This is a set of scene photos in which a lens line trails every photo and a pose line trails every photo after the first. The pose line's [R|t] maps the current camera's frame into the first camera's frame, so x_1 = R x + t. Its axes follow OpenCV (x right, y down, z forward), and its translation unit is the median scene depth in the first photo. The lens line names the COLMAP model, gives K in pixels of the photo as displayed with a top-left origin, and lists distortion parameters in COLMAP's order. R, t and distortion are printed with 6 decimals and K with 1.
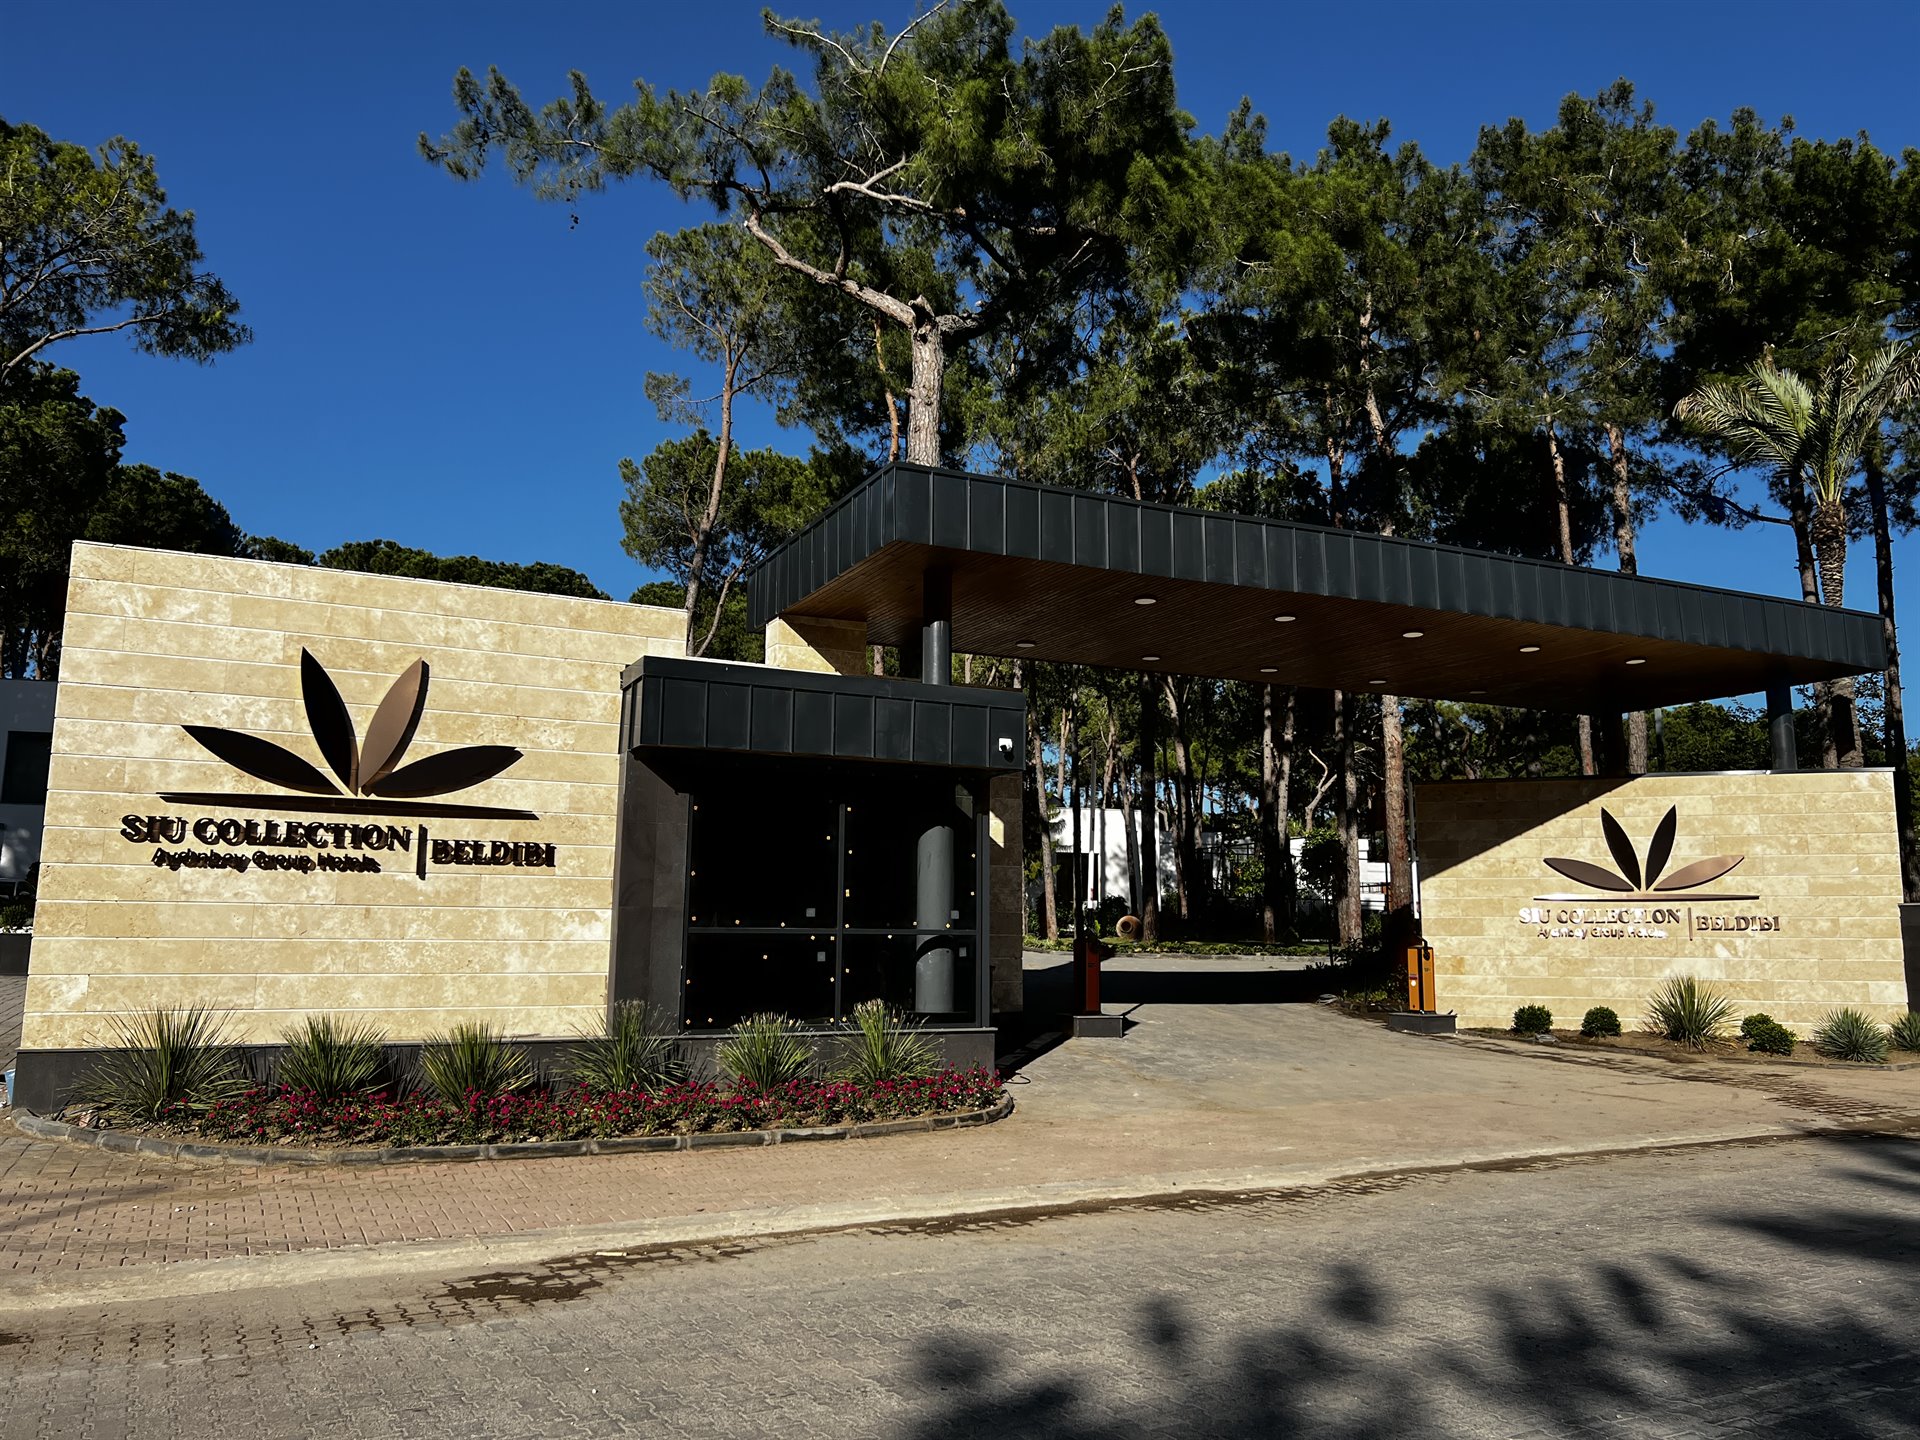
lens RADIAL K [[1437.5, 0, 965.4], [0, 1437.5, 727.5], [0, 0, 1]] dist [0.017328, -0.003114]
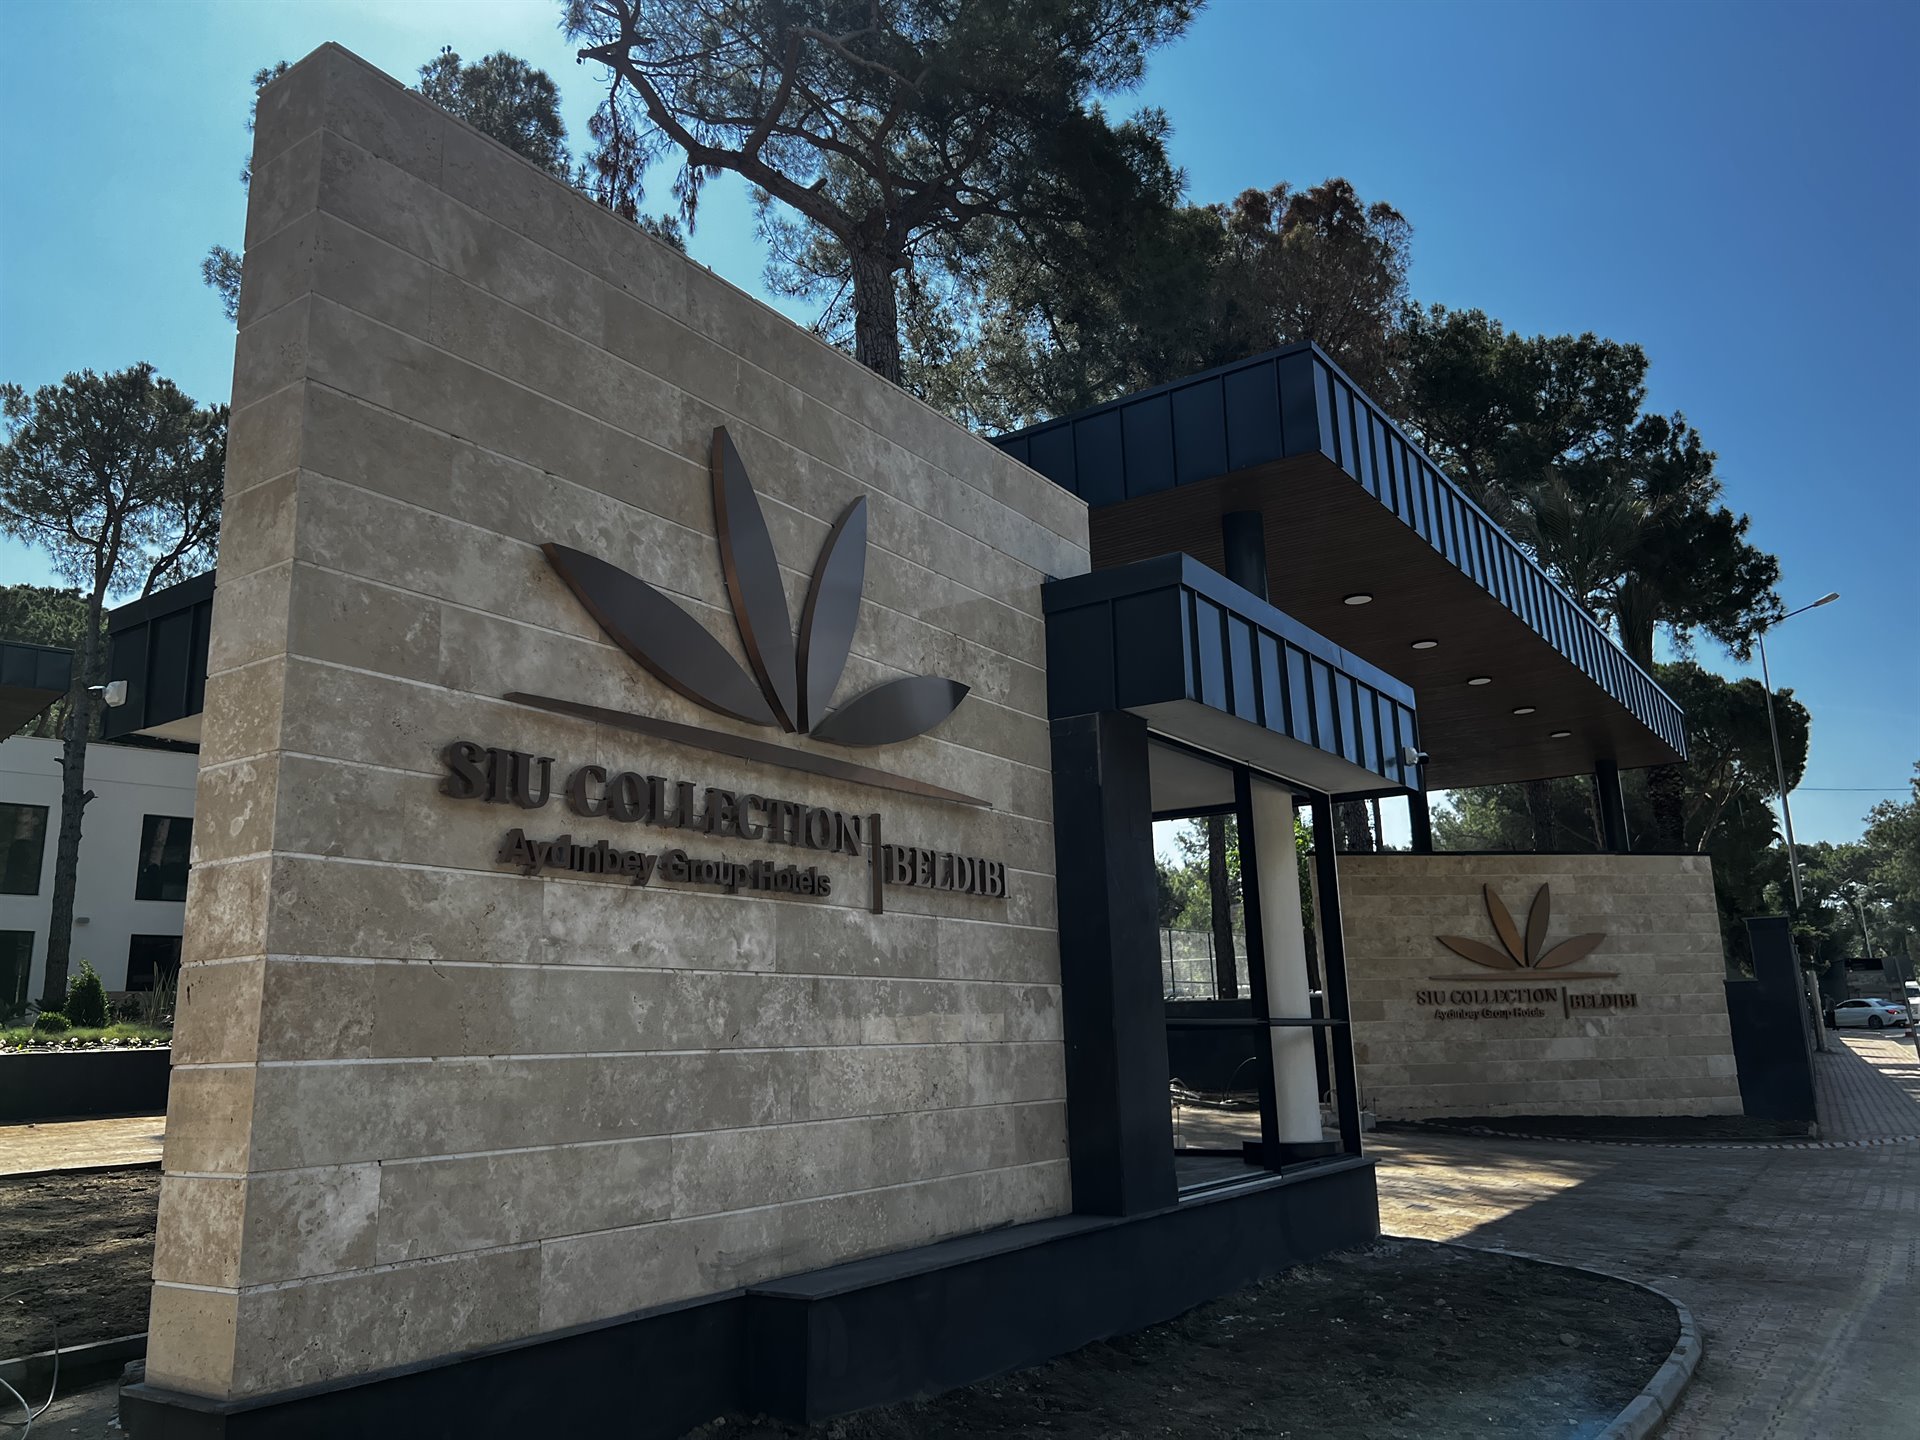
lens RADIAL K [[1441.5, 0, 968.6], [0, 1441.5, 712.6], [0, 0, 1]] dist [0.052206, -0.049937]
pose [[0.863264, 0.083082, 0.497868, -0.583927], [-0.042166, 0.994783, -0.092893, 0.074385], [-0.502988, 0.059198, 0.862263, 0.521468]]
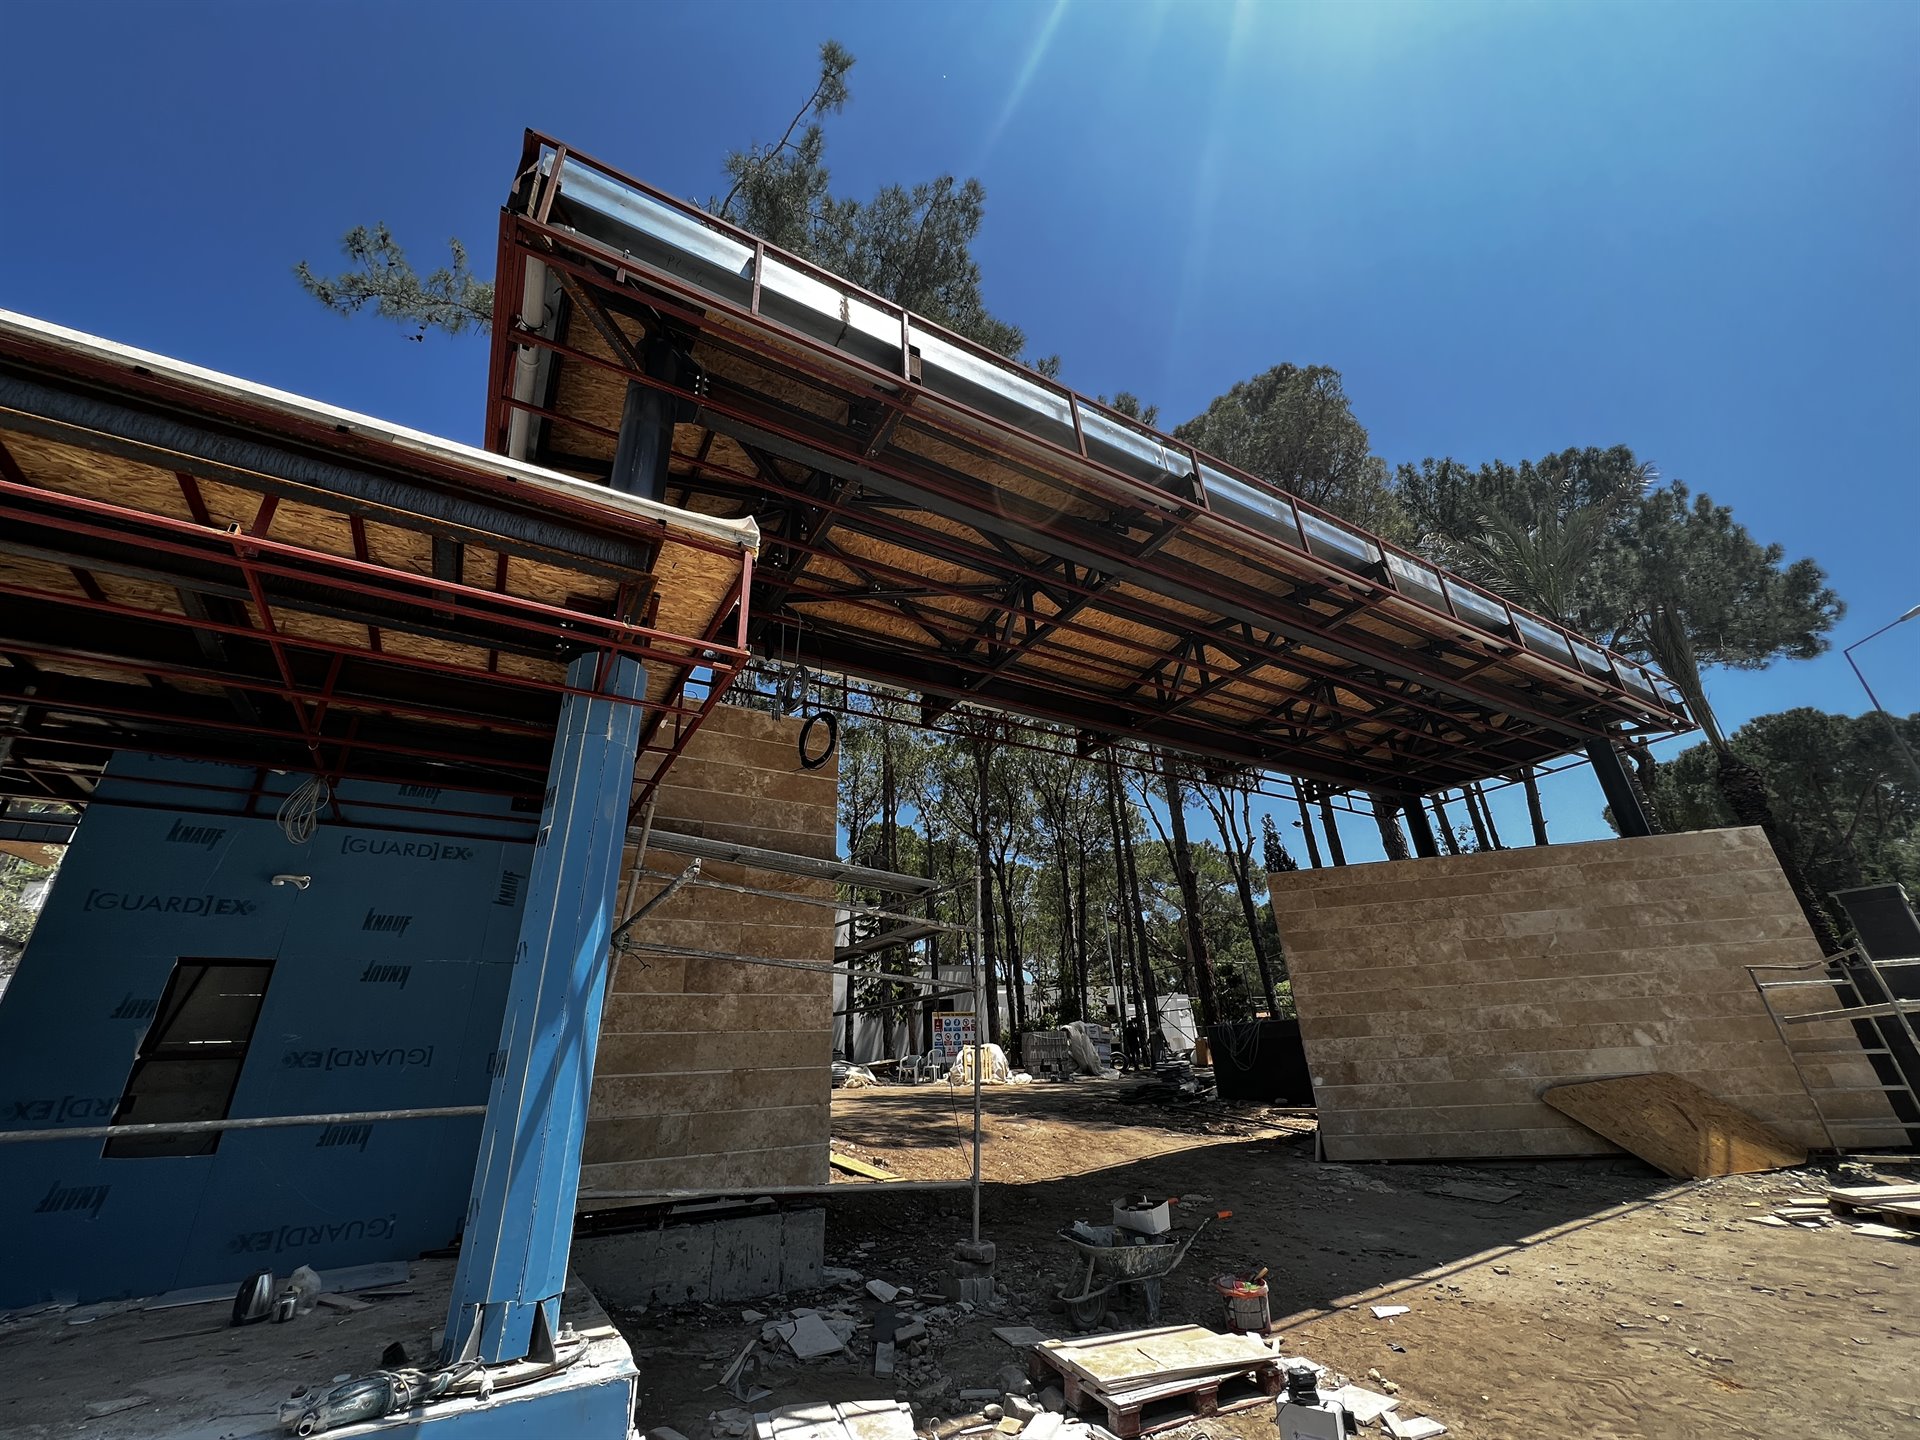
lens RADIAL K [[771.8, 0, 956.7], [0, 771.8, 717.5], [0, 0, 1]] dist [-0.010854, 0.005284]
pose [[0.994207, -0.007715, 0.107201, 0.084390], [0.037283, 0.960241, -0.276672, 0.126025], [-0.100805, 0.279066, 0.954966, 0.840373]]
